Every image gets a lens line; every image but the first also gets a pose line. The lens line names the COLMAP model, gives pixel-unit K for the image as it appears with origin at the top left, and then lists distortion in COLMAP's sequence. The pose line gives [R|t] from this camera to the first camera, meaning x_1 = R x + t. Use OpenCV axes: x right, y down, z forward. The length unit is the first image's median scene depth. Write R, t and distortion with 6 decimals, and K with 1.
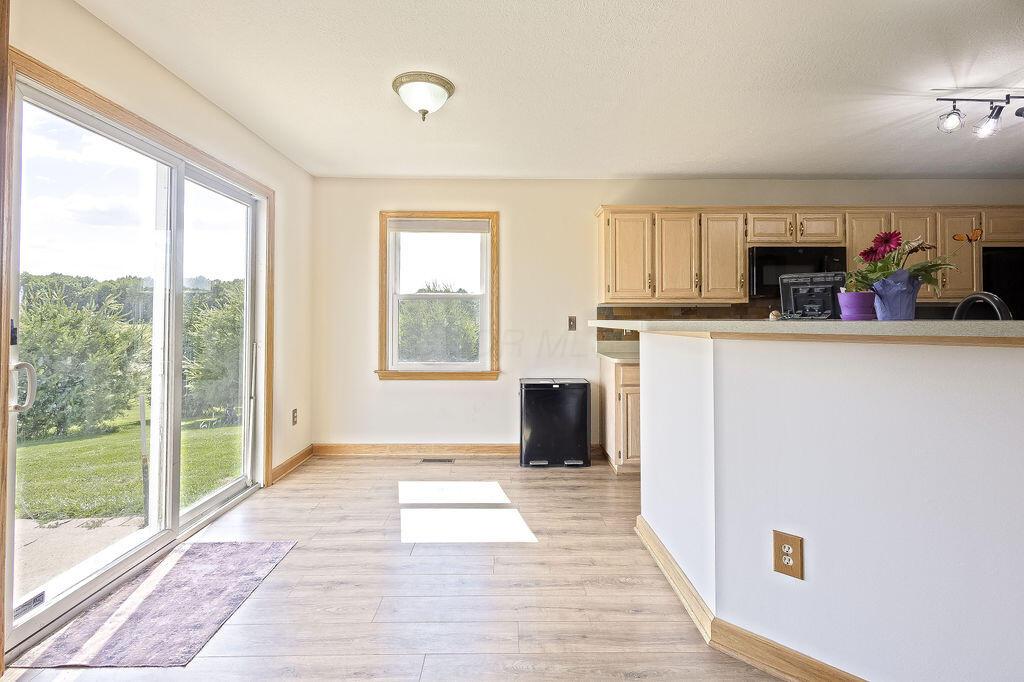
lens RADIAL K [[472.4, 0, 510.2], [0, 472.4, 309.5], [0, 0, 1]] dist [0.000175, -0.000543]
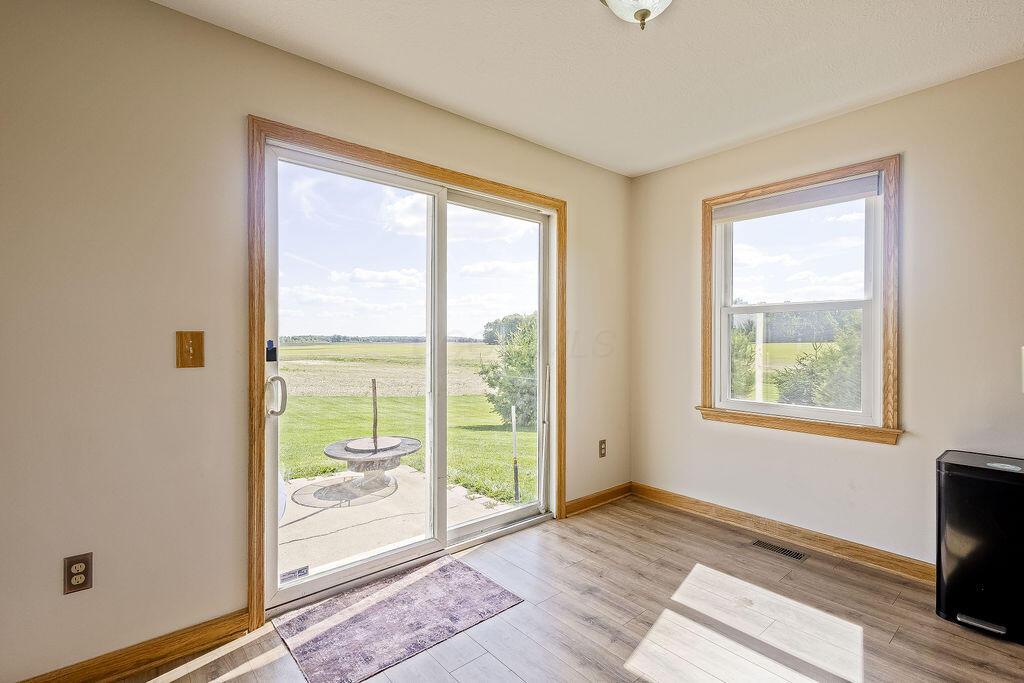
lens RADIAL K [[469.8, 0, 514.6], [0, 469.8, 340.0], [0, 0, 1]] dist [0.004512, 0.000344]
pose [[0.642496, -0.001311, -0.766288, 0.127706], [0.015956, 0.999805, 0.011668, 0.006497], [0.766123, -0.019724, 0.642392, 0.299199]]
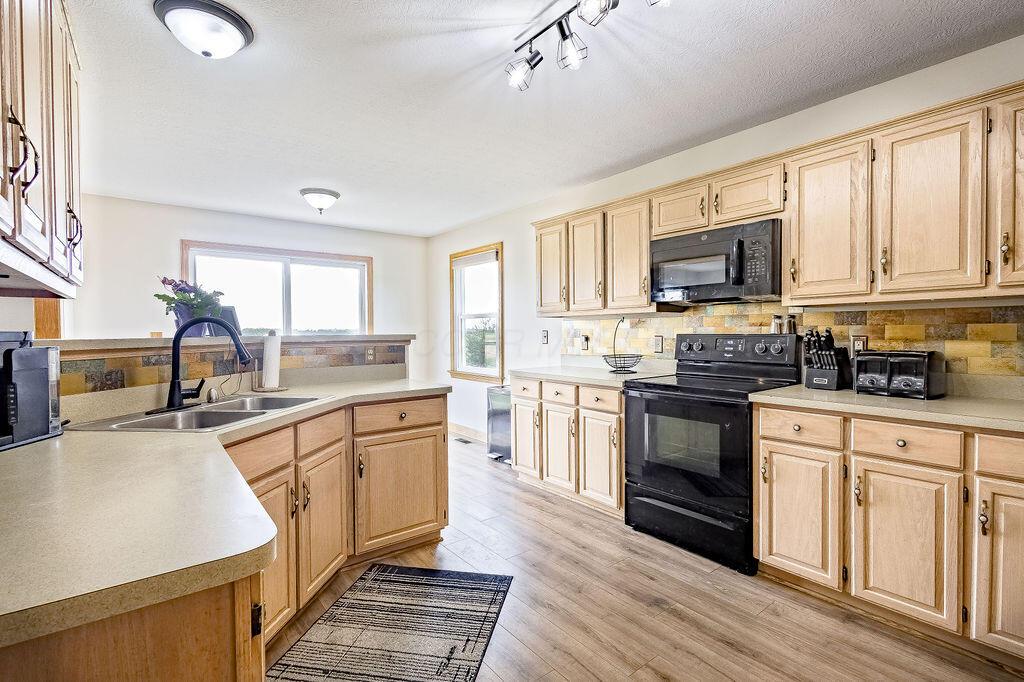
lens RADIAL K [[469.8, 0, 514.6], [0, 469.8, 339.5], [0, 0, 1]] dist [0.004512, 0.000344]
pose [[0.609934, 0.009743, -0.792393, 1.019604], [0.022336, 0.999316, 0.029480, 0.002542], [0.792138, -0.035680, 0.609299, 0.344735]]
